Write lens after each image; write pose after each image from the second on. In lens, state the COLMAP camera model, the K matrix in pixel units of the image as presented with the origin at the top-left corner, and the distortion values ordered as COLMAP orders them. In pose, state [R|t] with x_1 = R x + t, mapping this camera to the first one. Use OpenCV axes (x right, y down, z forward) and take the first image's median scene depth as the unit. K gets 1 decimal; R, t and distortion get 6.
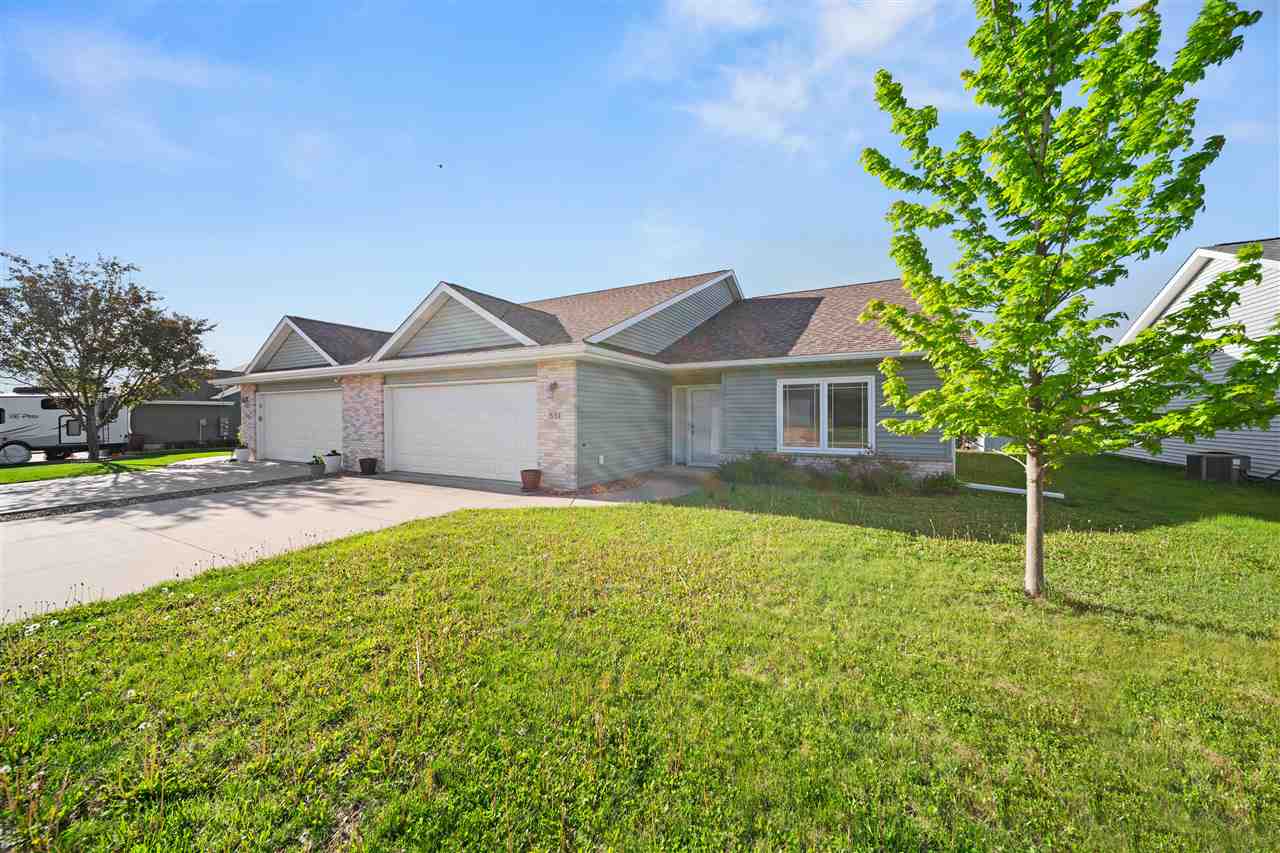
lens RADIAL K [[455.5, 0, 639.0], [0, 455.5, 421.3], [0, 0, 1]] dist [0.003184, -0.002385]
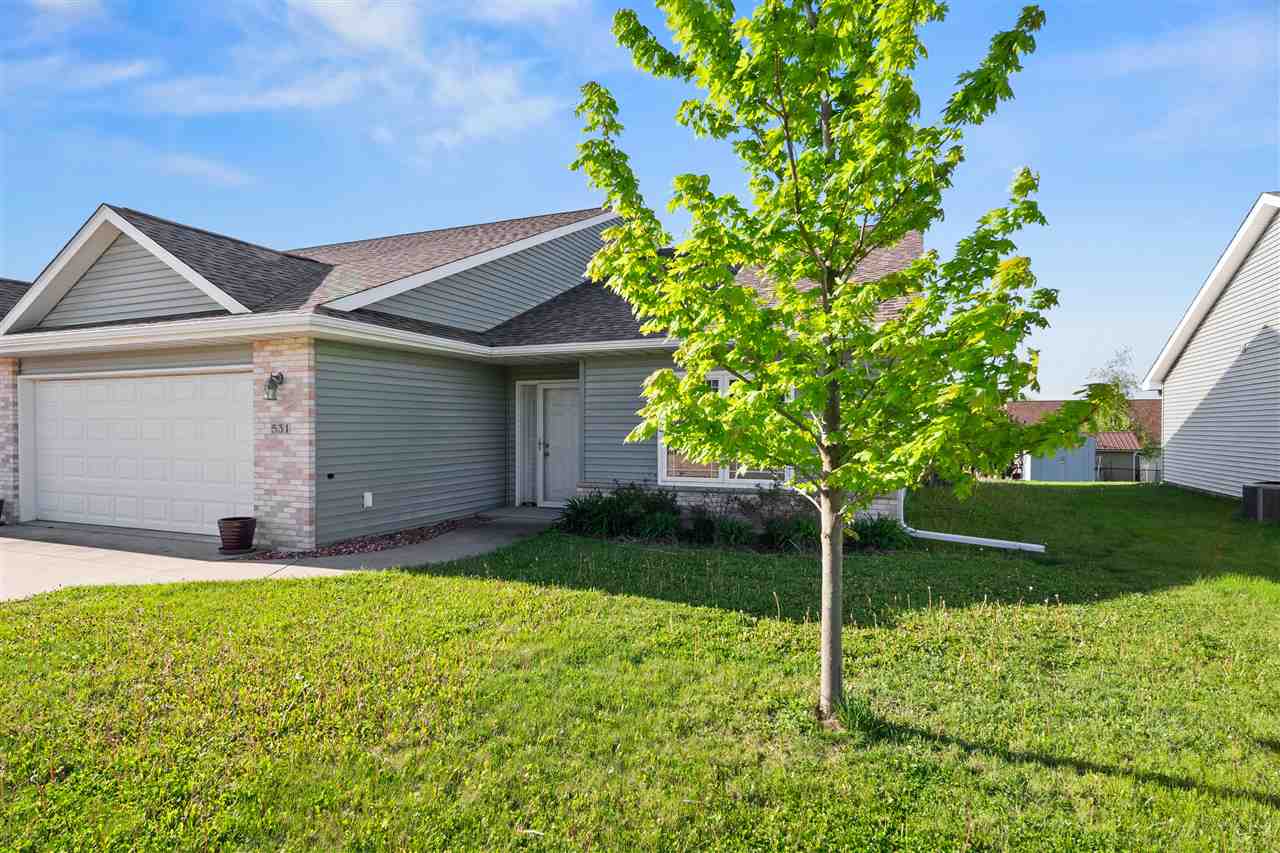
lens RADIAL K [[697.2, 0, 643.0], [0, 697.2, 426.5], [0, 0, 1]] dist [-0.001038, 0.000890]
pose [[0.995257, 0.002208, 0.097258, 0.210891], [-0.000938, 0.999914, -0.013110, -0.003125], [-0.097279, 0.012957, 0.995173, 0.020840]]
